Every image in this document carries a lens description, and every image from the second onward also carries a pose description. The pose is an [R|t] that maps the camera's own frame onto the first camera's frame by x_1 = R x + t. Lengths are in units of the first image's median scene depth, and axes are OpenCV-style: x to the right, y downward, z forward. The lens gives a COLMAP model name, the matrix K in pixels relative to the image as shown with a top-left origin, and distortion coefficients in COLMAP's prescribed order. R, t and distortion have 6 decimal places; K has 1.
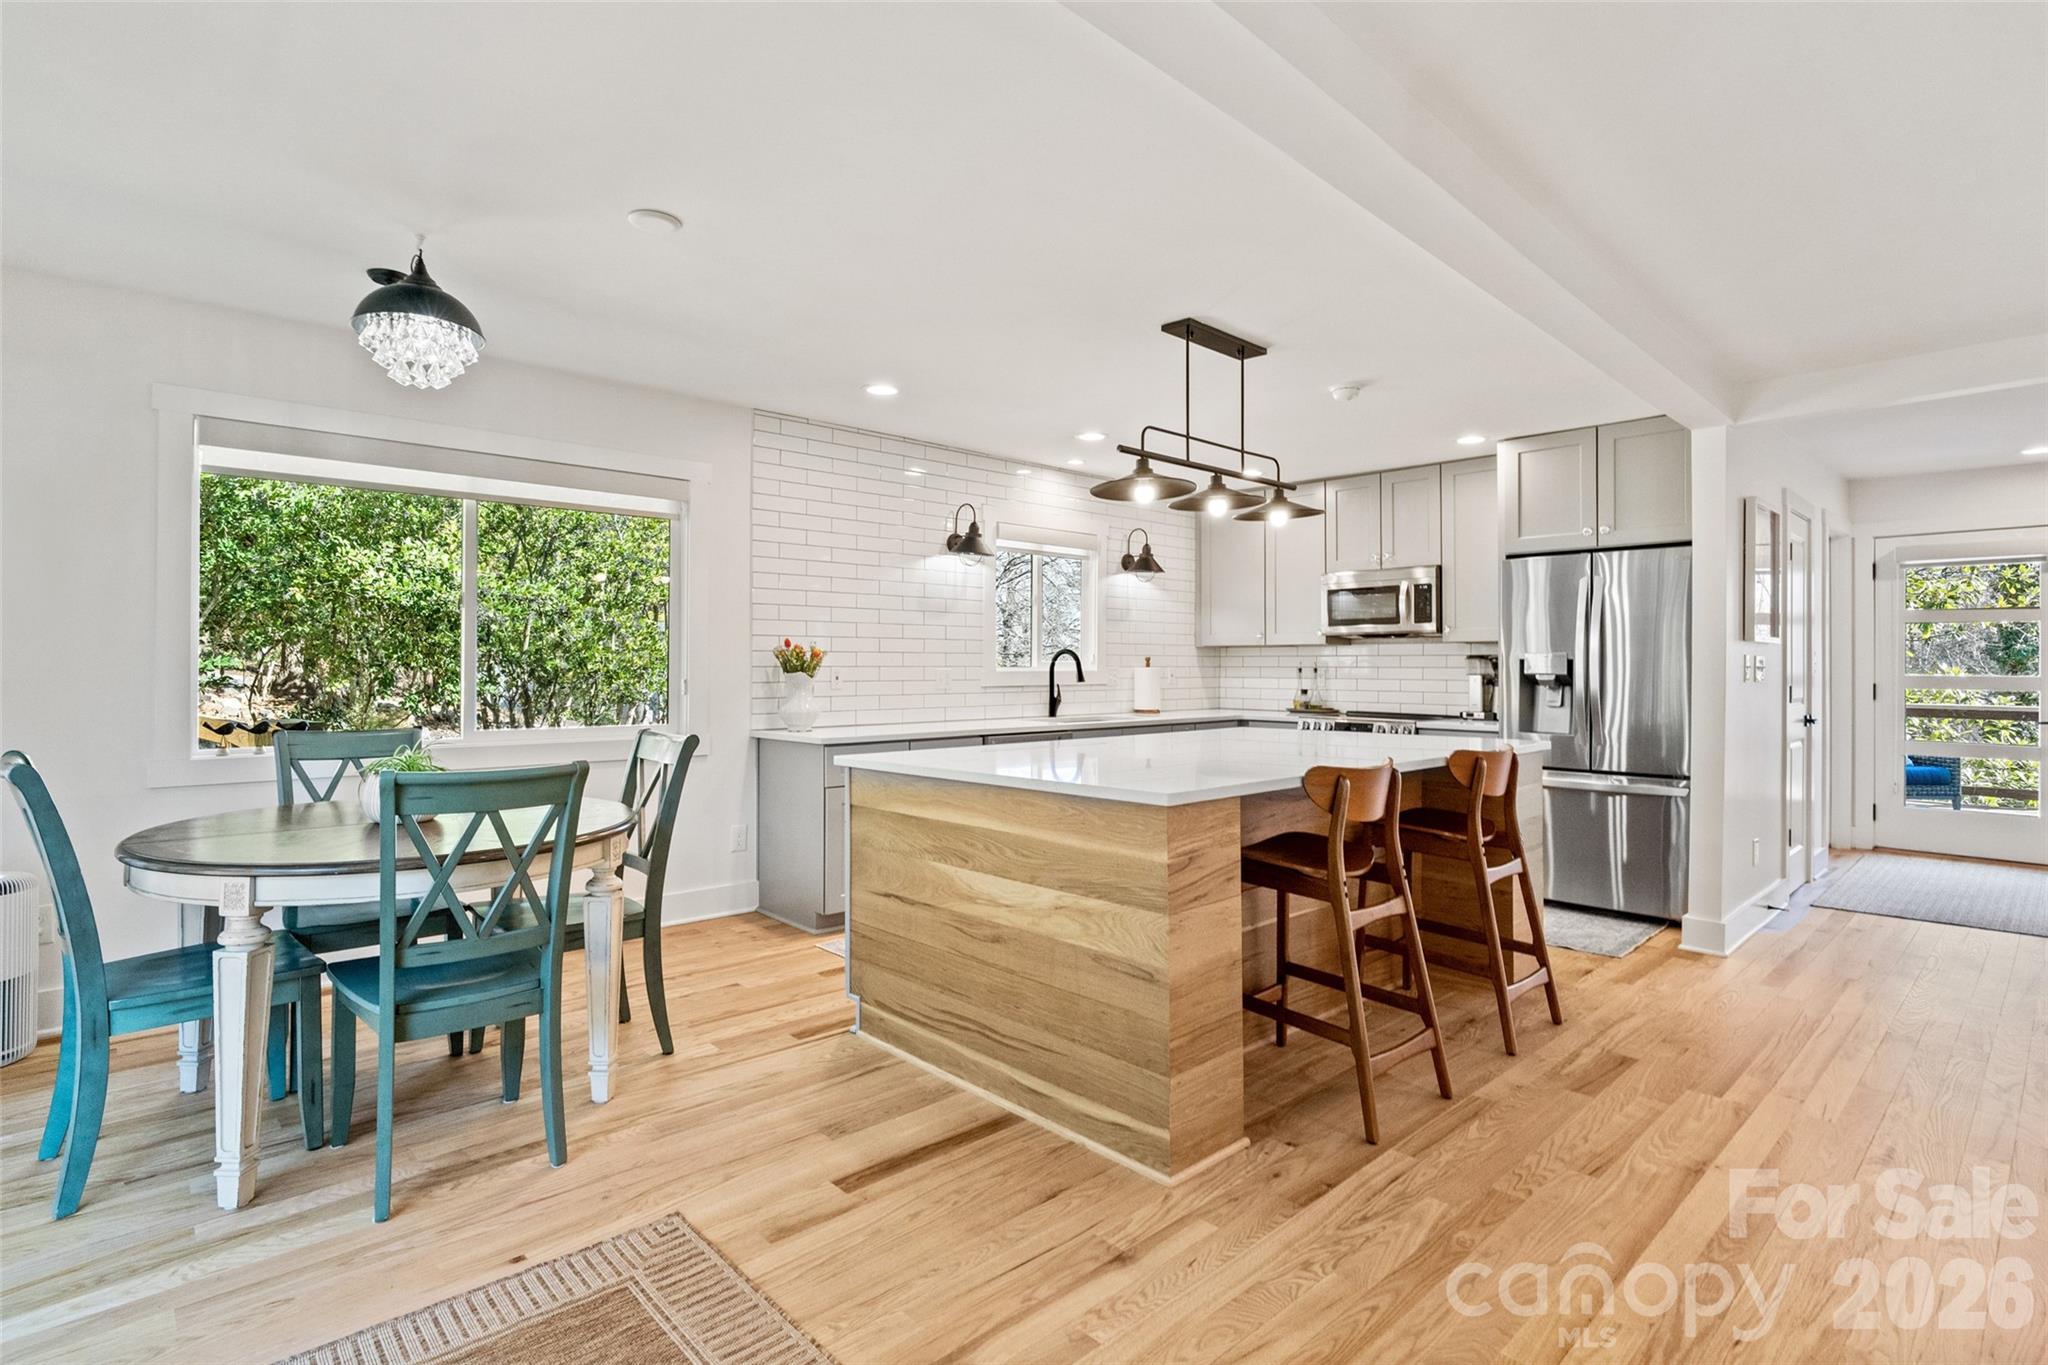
lens RADIAL K [[1014.0, 0, 1025.9], [0, 1014.0, 673.8], [0, 0, 1]] dist [-0.002455, 0.000221]
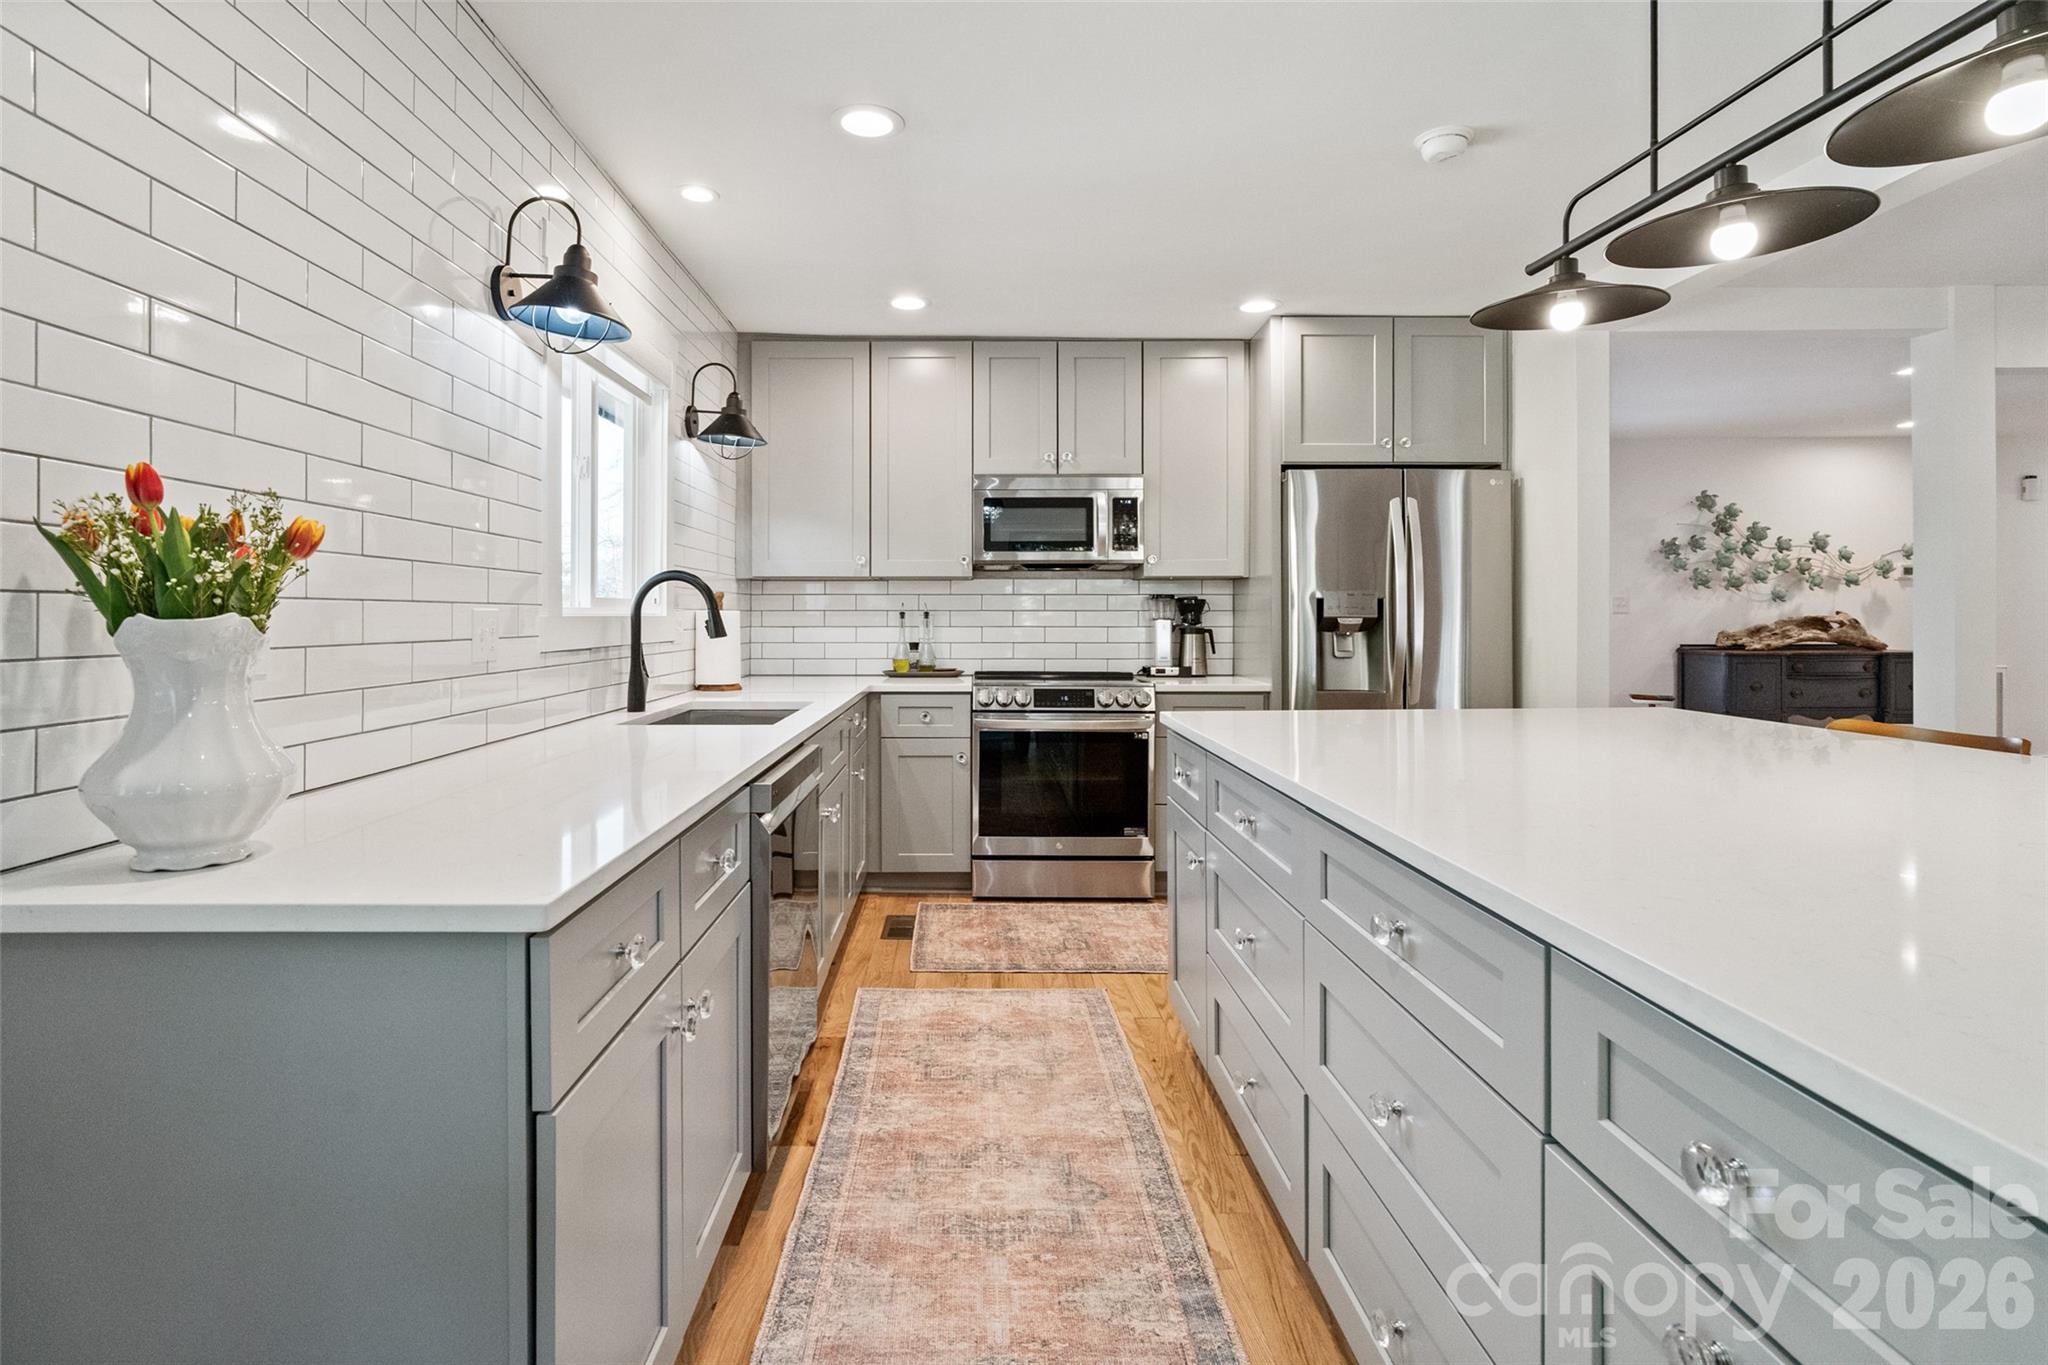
lens RADIAL K [[1006.6, 0, 994.7], [0, 1006.6, 621.3], [0, 0, 1]] dist [-0.003894, -0.000700]
pose [[0.674906, -0.005335, 0.737885, -0.230470], [0.007372, 0.999973, 0.000487, 0.001080], [-0.737867, 0.005111, 0.674926, 0.598584]]
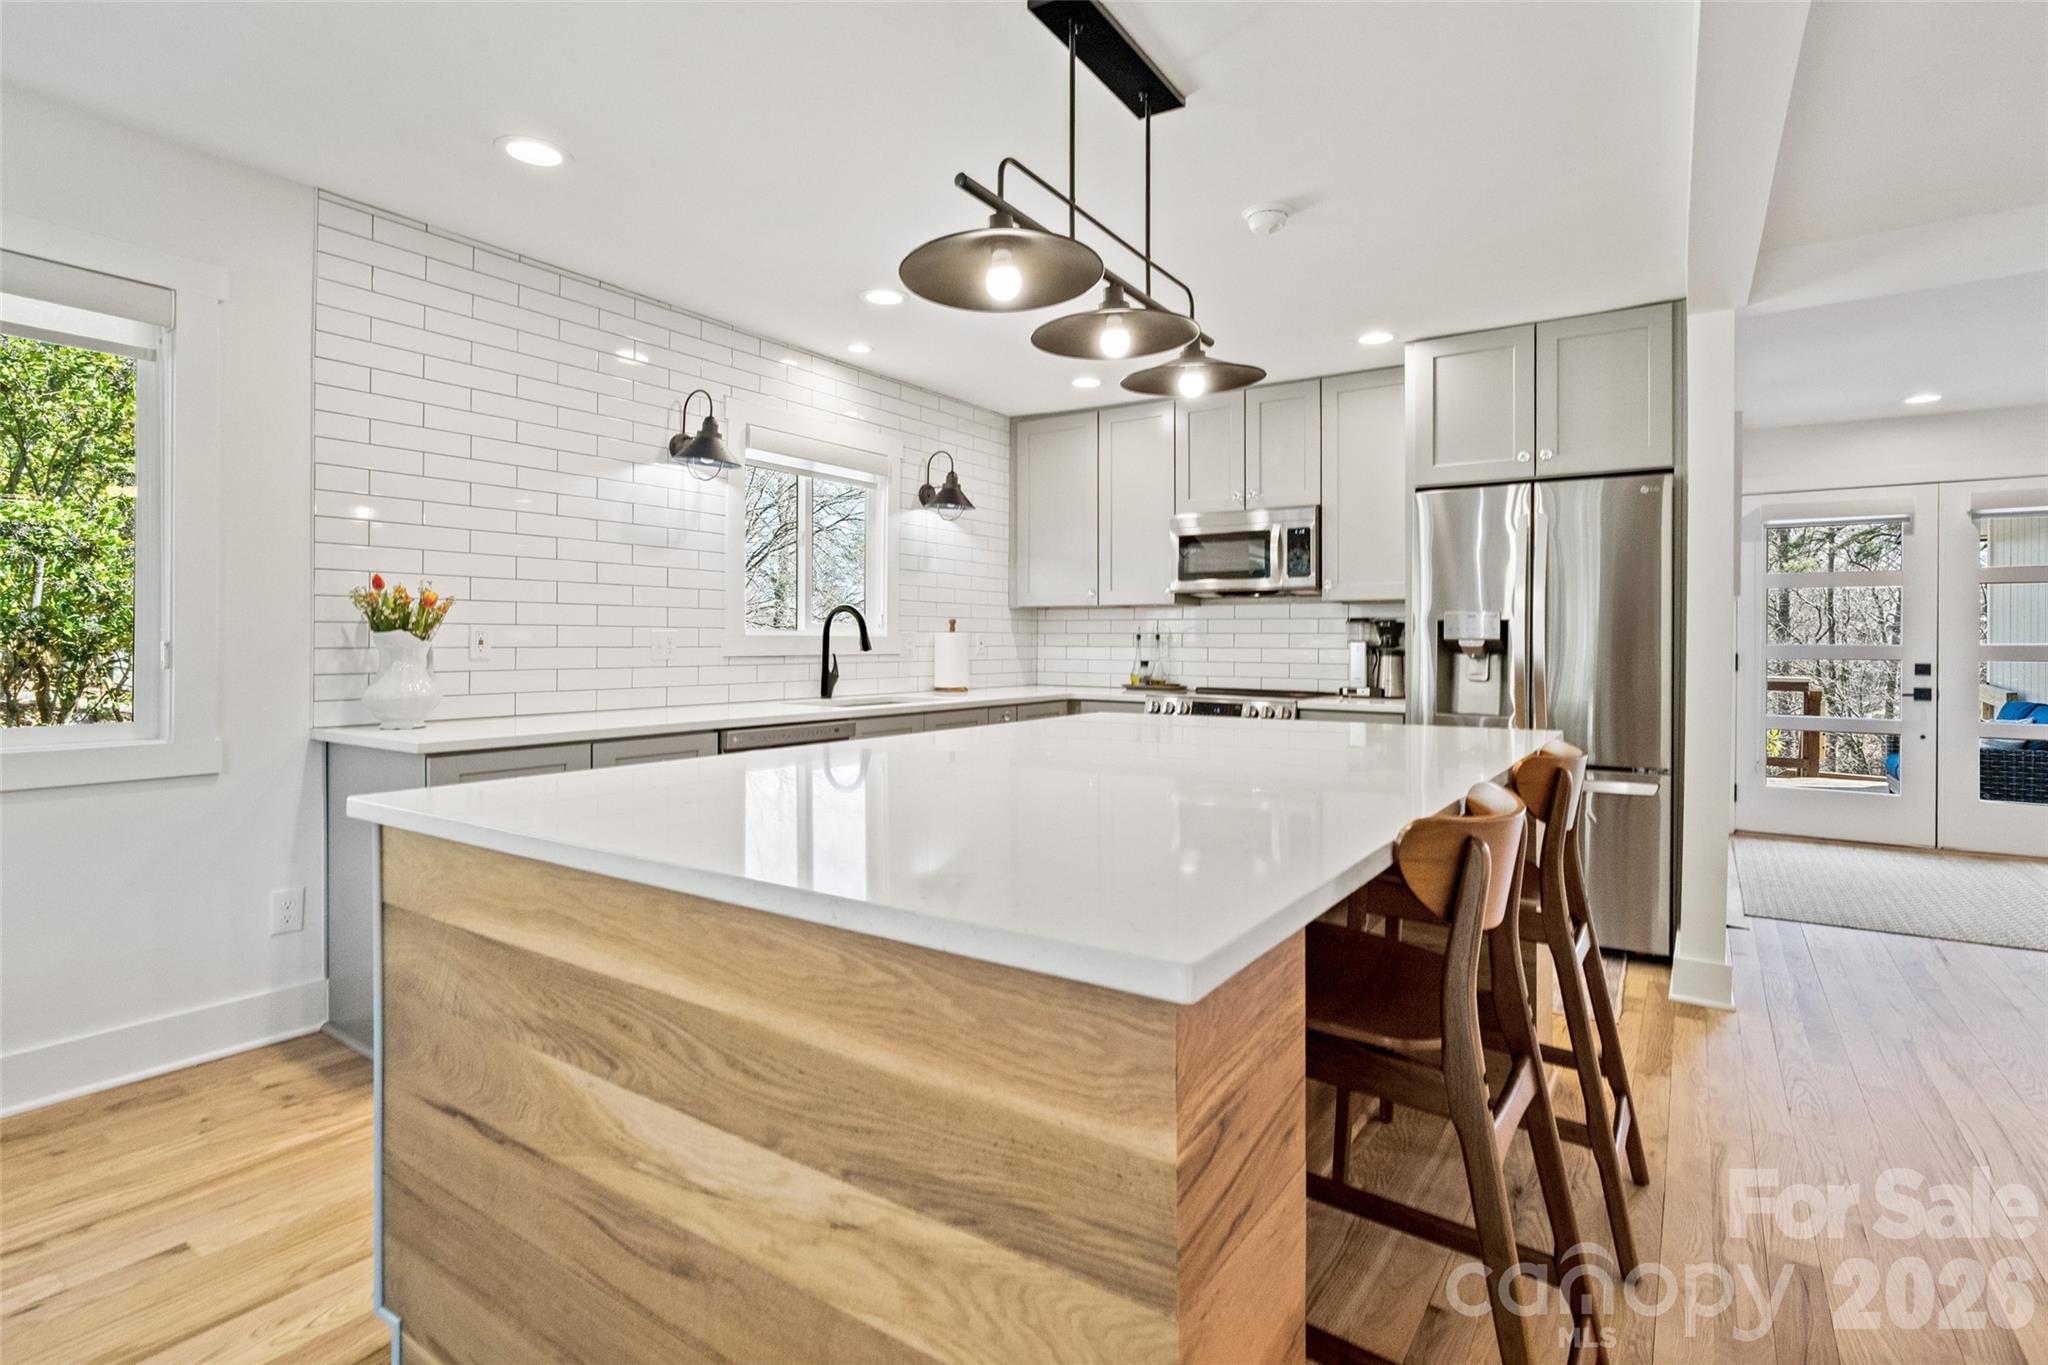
lens RADIAL K [[1009.9, 0, 1025.6], [0, 1009.9, 646.1], [0, 0, 1]] dist [-0.012311, 0.000679]
pose [[0.975807, 0.001399, 0.218630, 0.008037], [-0.000740, 0.999995, -0.003093, 0.007587], [-0.218633, 0.002857, 0.975803, 0.283942]]
